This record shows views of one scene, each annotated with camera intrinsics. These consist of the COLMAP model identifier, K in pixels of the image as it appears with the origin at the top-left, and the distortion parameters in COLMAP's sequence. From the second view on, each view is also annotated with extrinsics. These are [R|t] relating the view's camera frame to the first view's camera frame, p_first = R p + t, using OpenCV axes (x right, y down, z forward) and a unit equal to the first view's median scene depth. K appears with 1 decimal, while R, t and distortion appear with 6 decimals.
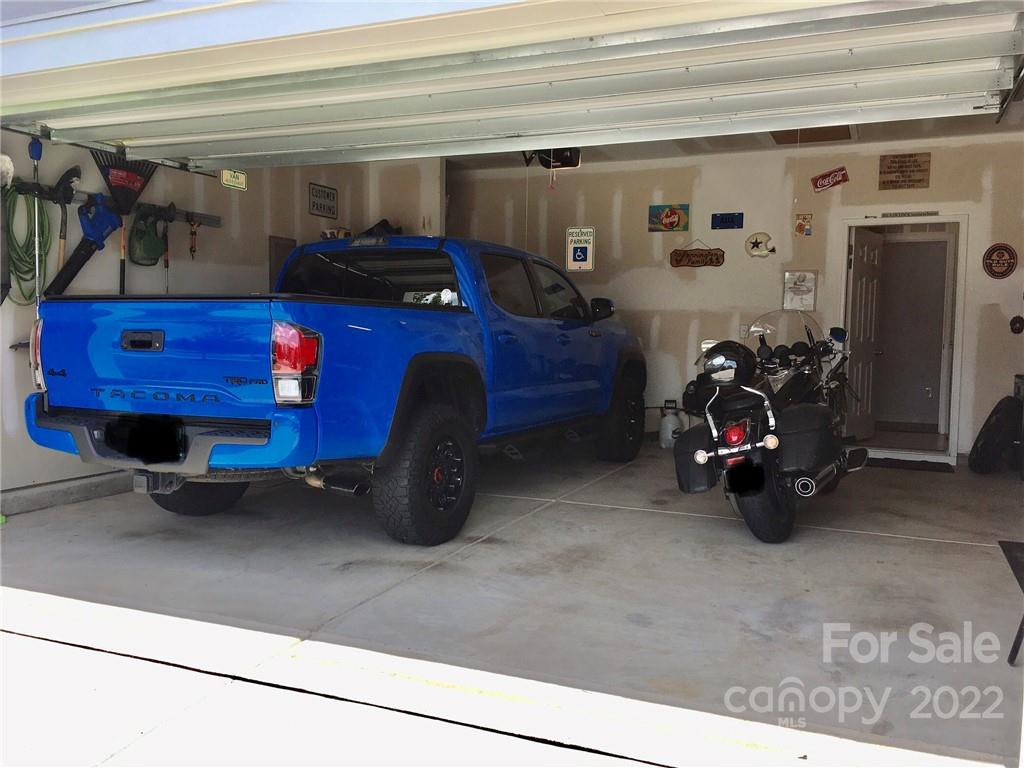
lens RADIAL K [[872.0, 0, 512.0], [0, 872.0, 384.0], [0, 0, 1]] dist [0.081746, -0.109603]
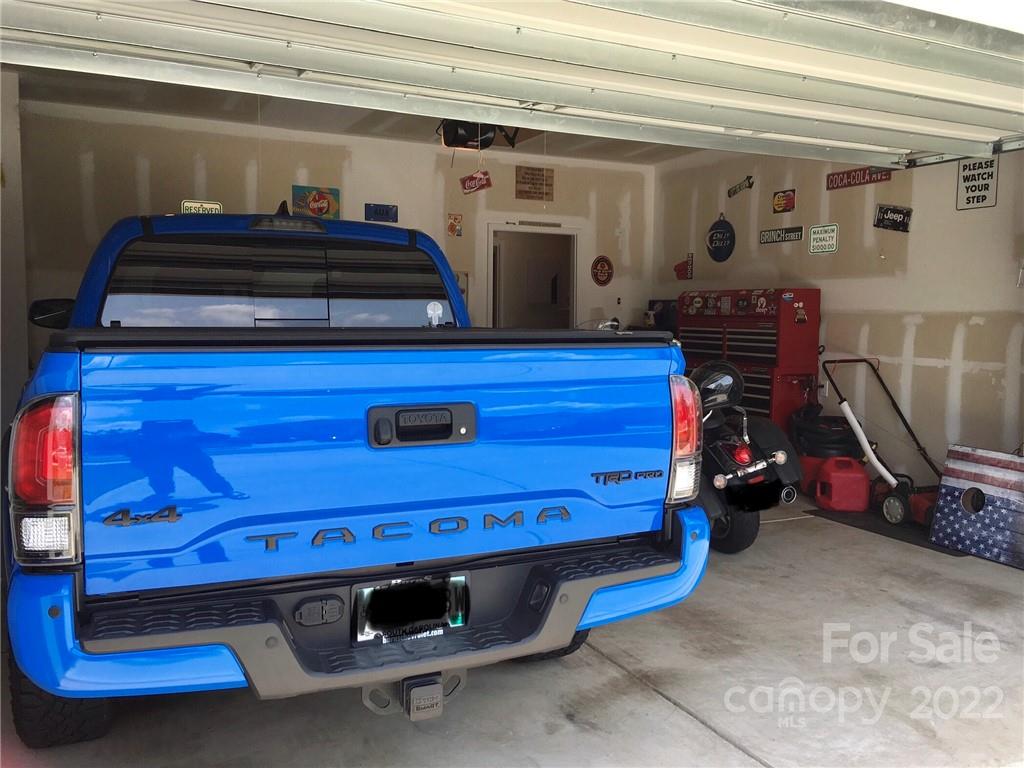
lens RADIAL K [[872.0, 0, 512.0], [0, 872.0, 384.0], [0, 0, 1]] dist [0.081746, -0.109603]
pose [[0.647165, -0.067015, 0.759399, -0.405184], [0.045688, 0.997748, 0.049114, -0.050420], [-0.760980, 0.002911, 0.648769, 0.330470]]
